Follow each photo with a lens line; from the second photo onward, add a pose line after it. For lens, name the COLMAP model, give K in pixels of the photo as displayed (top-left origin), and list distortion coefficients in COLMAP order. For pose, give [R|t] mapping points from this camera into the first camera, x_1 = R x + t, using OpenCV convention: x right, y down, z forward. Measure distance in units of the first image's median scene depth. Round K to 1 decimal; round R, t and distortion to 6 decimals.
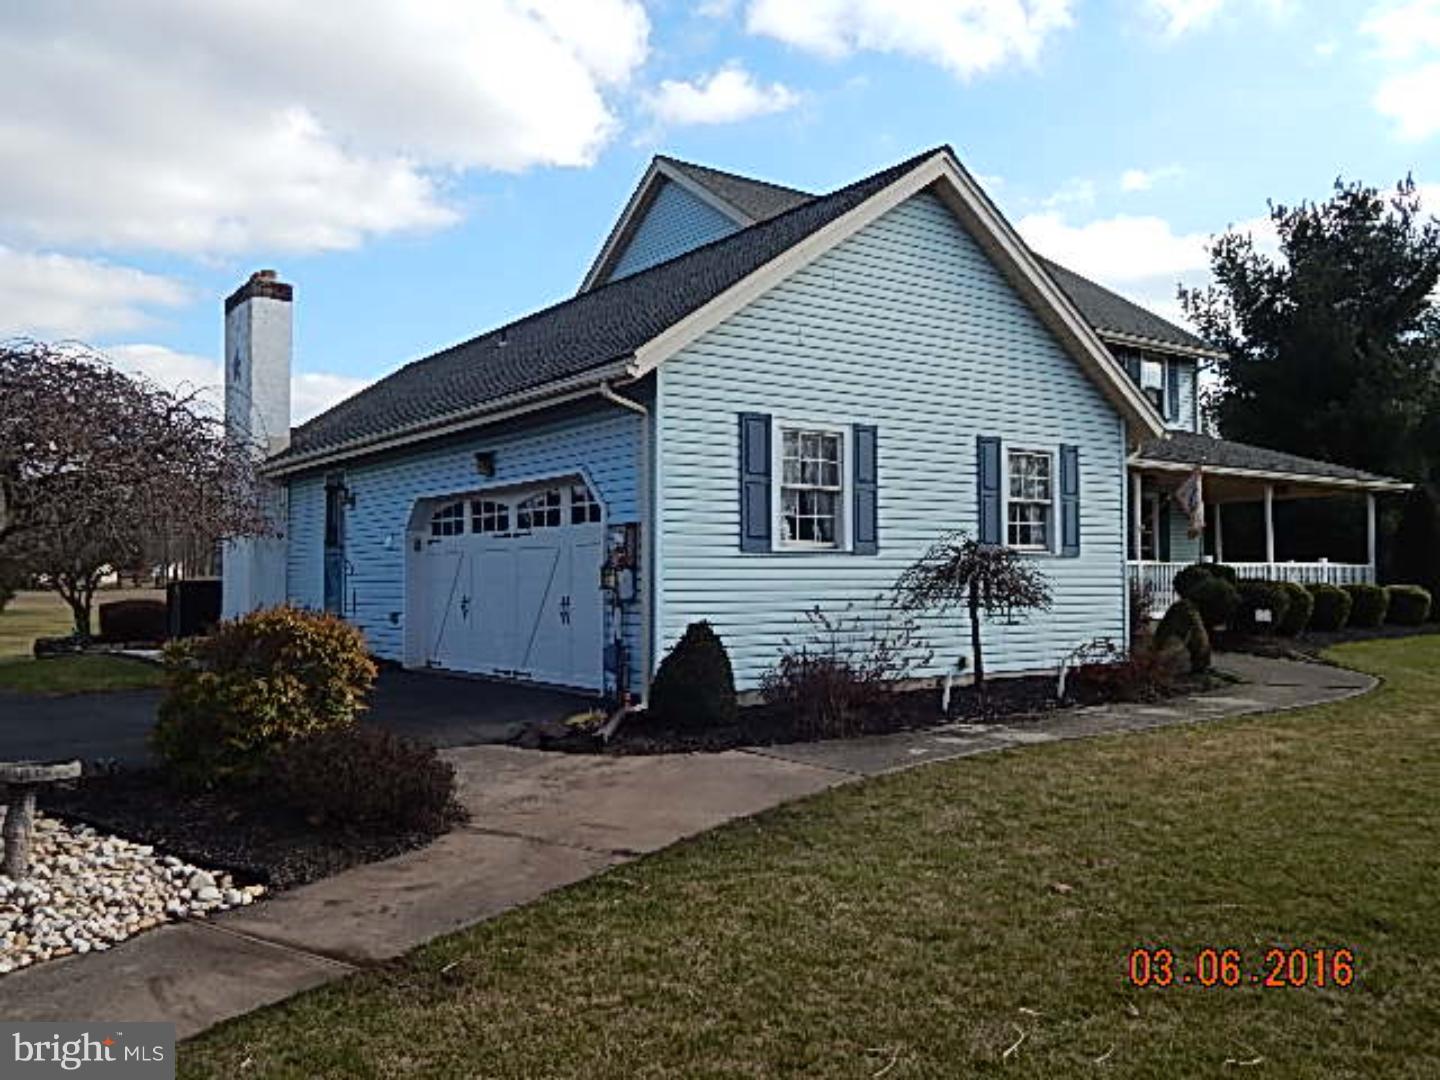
lens RADIAL K [[1181.0, 0, 724.9], [0, 1181.0, 545.0], [0, 0, 1]] dist [0.037661, 0.012421]
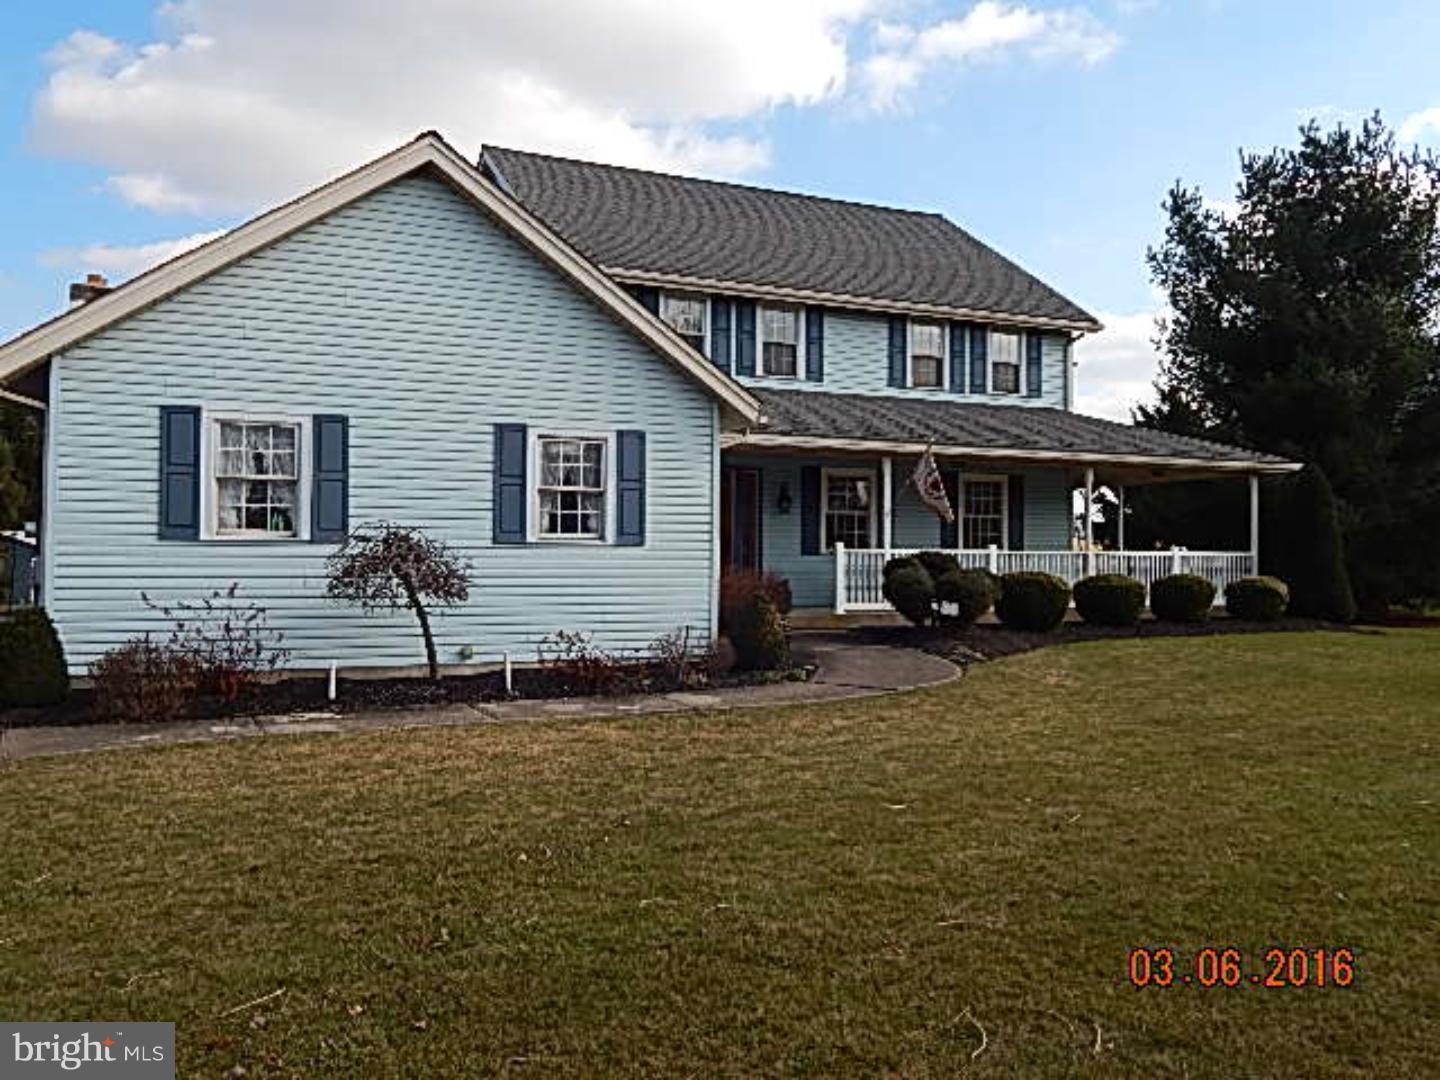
lens RADIAL K [[1181.0, 0, 716.6], [0, 1181.0, 543.4], [0, 0, 1]] dist [0.037661, 0.012421]
pose [[0.978892, 0.005977, -0.204291, 0.584182], [-0.002825, 0.999872, 0.015717, -0.007915], [0.204359, -0.014808, 0.978784, 0.067787]]
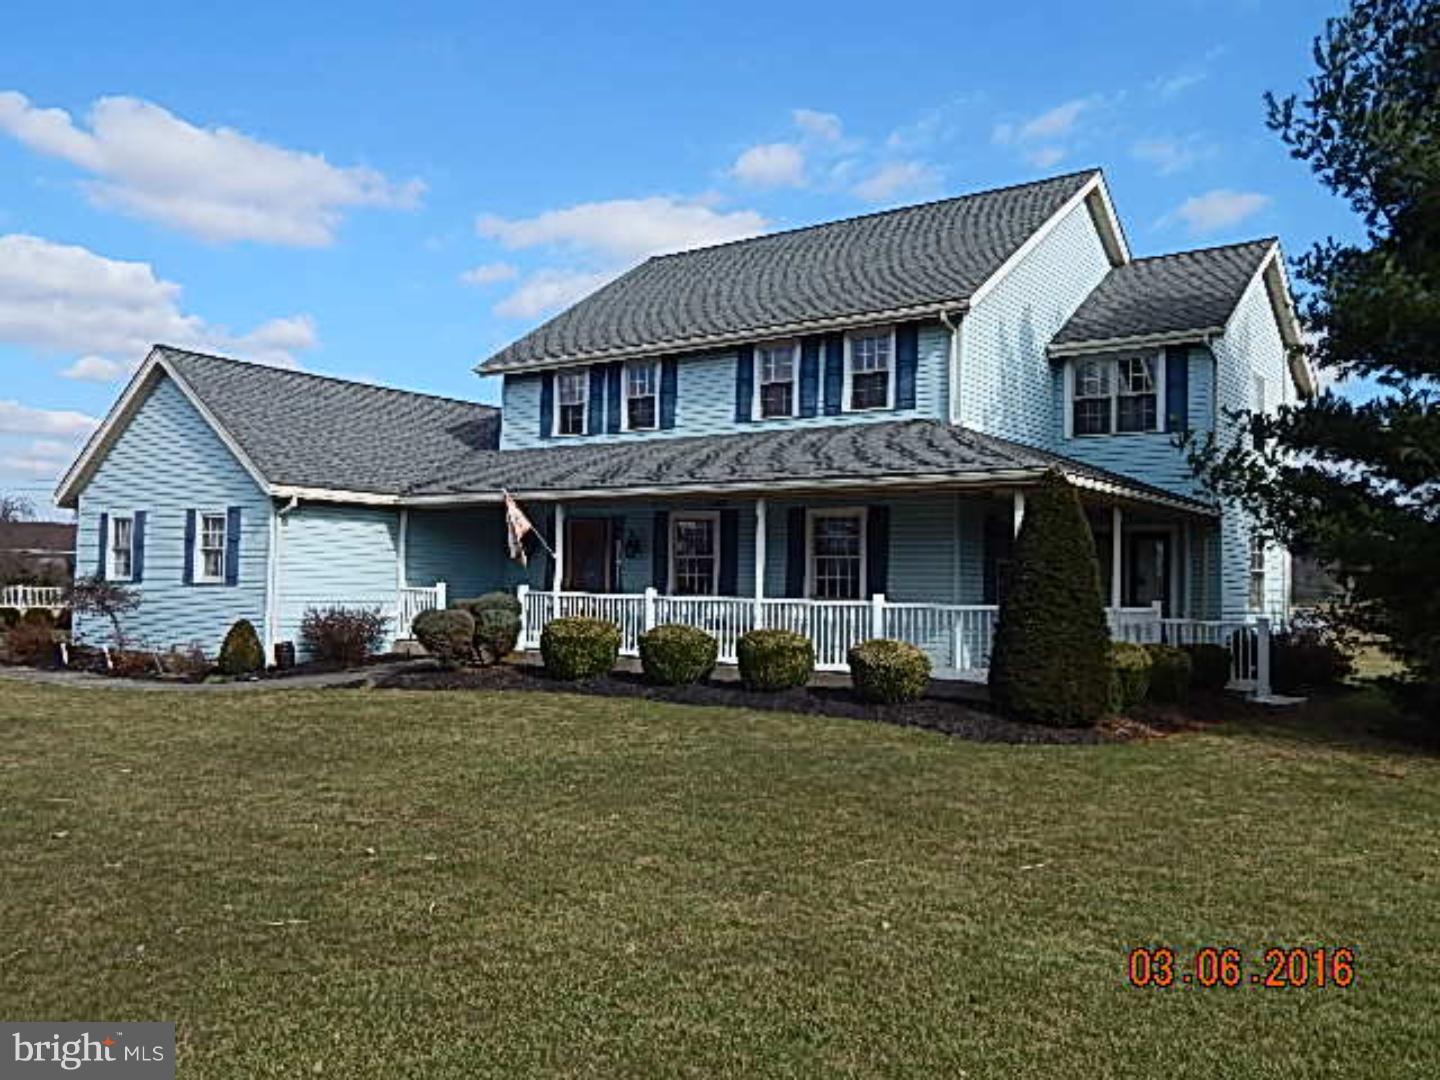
lens RADIAL K [[1181.0, 0, 708.0], [0, 1181.0, 536.6], [0, 0, 1]] dist [0.037661, 0.012421]
pose [[0.250671, -0.032353, -0.967532, 1.906407], [0.001275, 0.999452, -0.033090, -0.000908], [0.968072, 0.007061, 0.250575, 1.251558]]
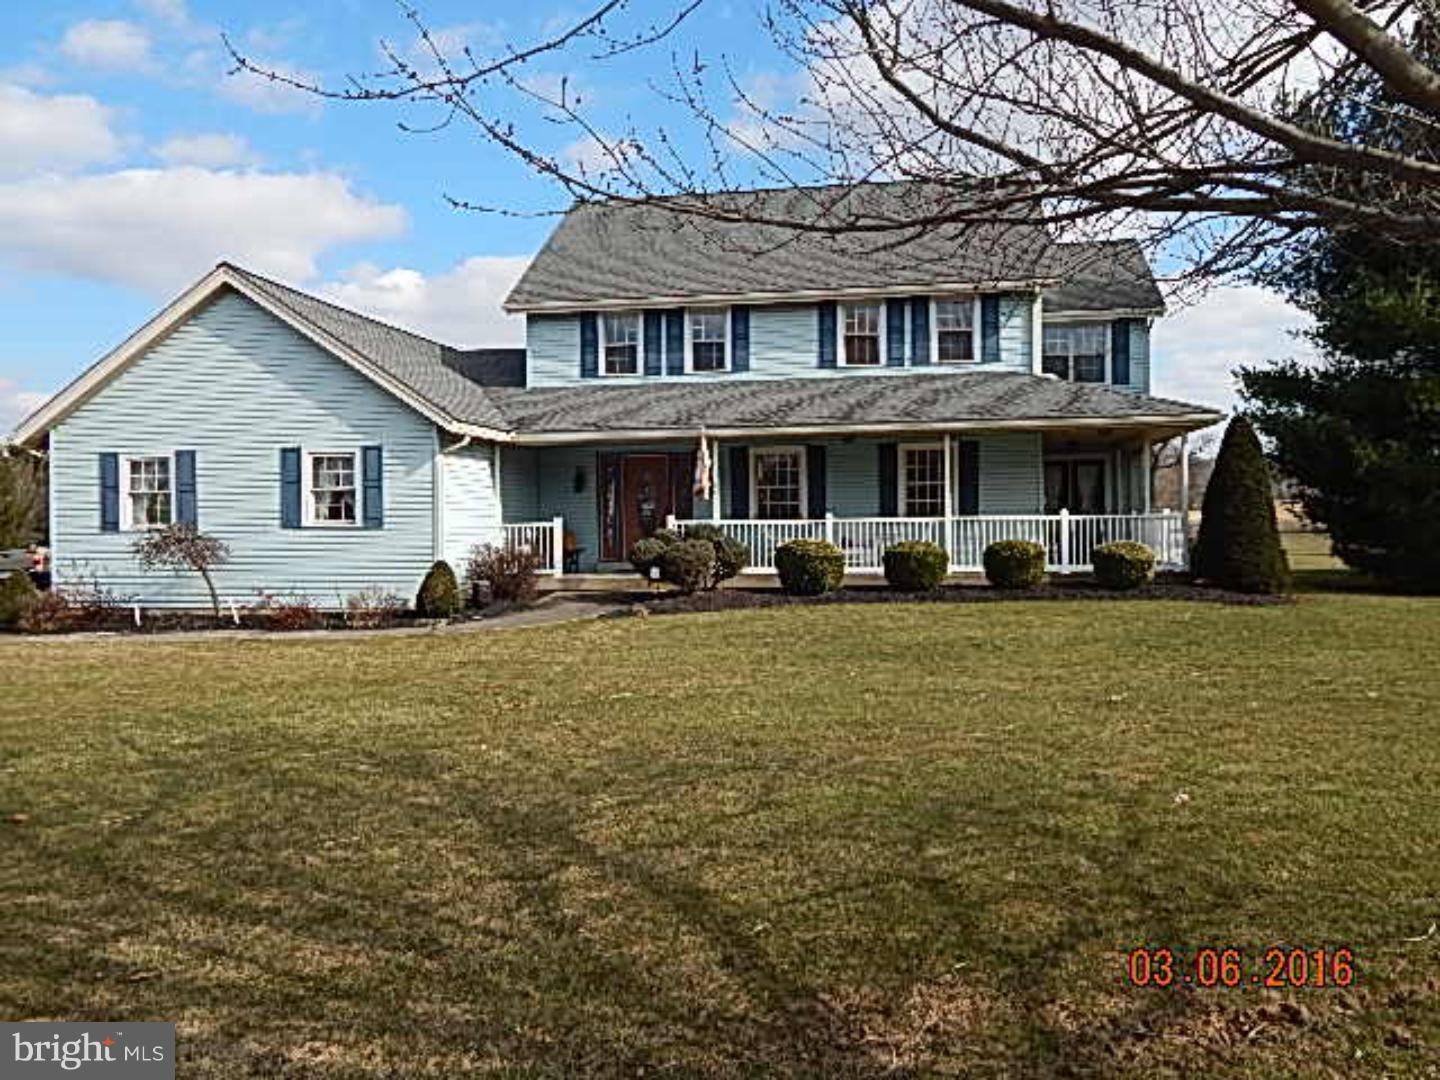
lens RADIAL K [[1181.0, 0, 718.2], [0, 1181.0, 539.5], [0, 0, 1]] dist [0.037661, 0.012421]
pose [[0.688348, -0.000007, -0.725380, 1.623689], [0.034716, 0.998854, 0.032934, -0.007637], [0.724549, -0.047852, 0.687560, 0.365416]]
